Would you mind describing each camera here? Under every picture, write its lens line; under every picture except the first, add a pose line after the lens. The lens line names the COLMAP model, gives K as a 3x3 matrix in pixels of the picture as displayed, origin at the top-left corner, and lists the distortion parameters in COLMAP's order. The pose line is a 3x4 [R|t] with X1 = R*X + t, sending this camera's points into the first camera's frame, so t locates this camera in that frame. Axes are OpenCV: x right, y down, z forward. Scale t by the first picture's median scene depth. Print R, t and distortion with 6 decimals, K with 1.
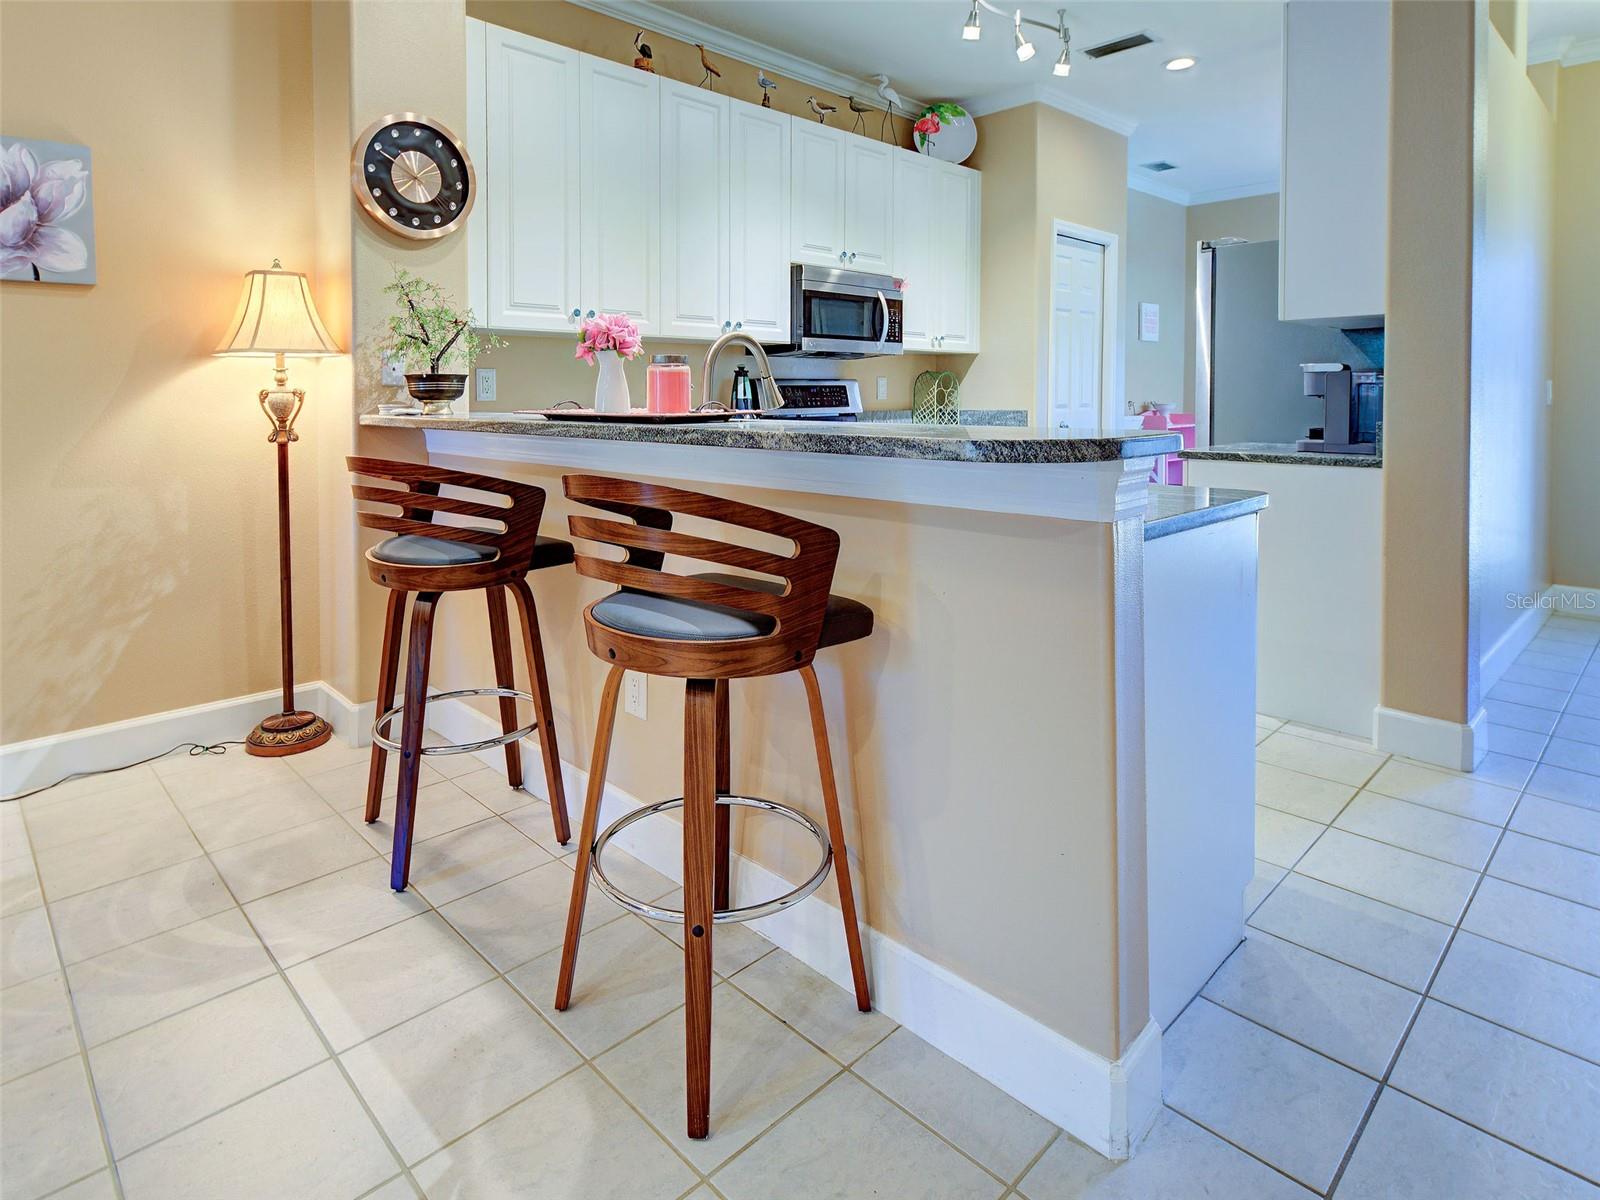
lens RADIAL K [[789.7, 0, 800.5], [0, 789.7, 406.9], [0, 0, 1]] dist [0.003089, 0.001216]
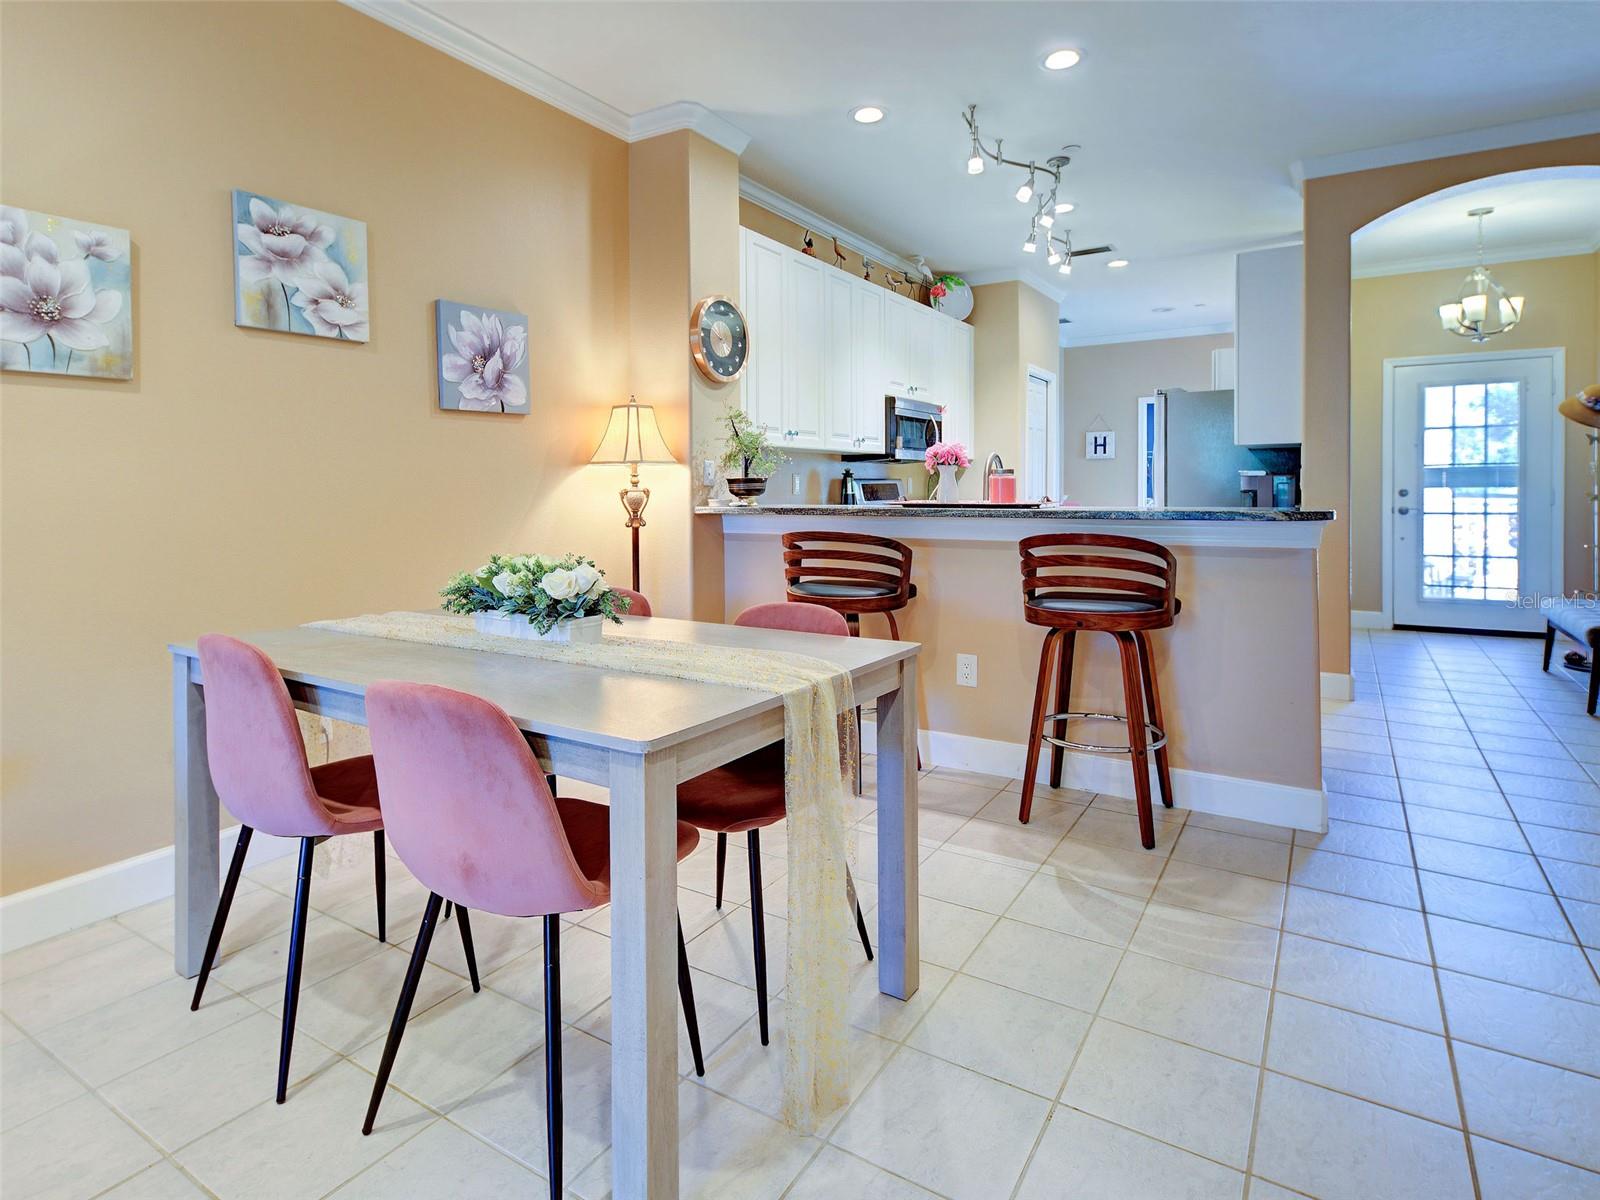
lens RADIAL K [[732.5, 0, 795.3], [0, 732.5, 490.0], [0, 0, 1]] dist [0.001335, 0.000051]
pose [[0.977385, -0.004856, 0.211414, -0.631984], [0.007682, 0.999892, -0.012546, -0.002248], [-0.211330, 0.013886, 0.977316, -0.311437]]
